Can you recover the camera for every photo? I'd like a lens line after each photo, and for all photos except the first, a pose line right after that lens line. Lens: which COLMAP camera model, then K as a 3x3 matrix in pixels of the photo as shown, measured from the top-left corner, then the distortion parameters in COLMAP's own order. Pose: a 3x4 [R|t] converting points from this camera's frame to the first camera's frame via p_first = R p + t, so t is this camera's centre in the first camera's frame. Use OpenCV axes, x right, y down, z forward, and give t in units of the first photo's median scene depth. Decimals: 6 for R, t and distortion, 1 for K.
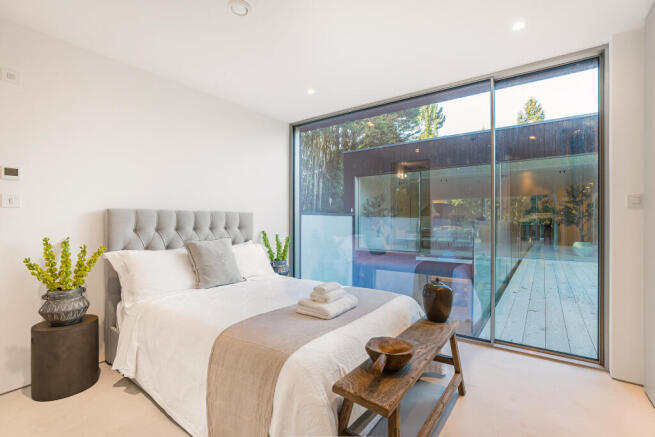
lens RADIAL K [[306.7, 0, 327.5], [0, 306.7, 218.5], [0, 0, 1]] dist [-0.000918, -0.000093]
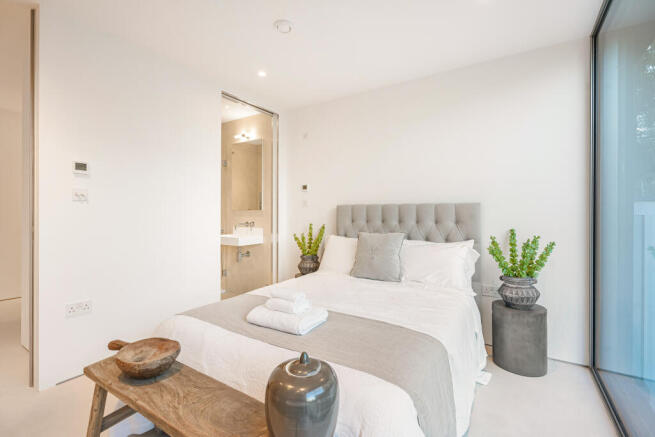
lens RADIAL K [[296.1, 0, 328.5], [0, 296.1, 203.1], [0, 0, 1]] dist [0.000778, 0.000131]
pose [[0.051053, -0.039785, -0.997903, 0.539676], [0.008636, 0.999186, -0.039395, 0.008885], [0.998659, -0.006607, 0.051355, 0.714601]]
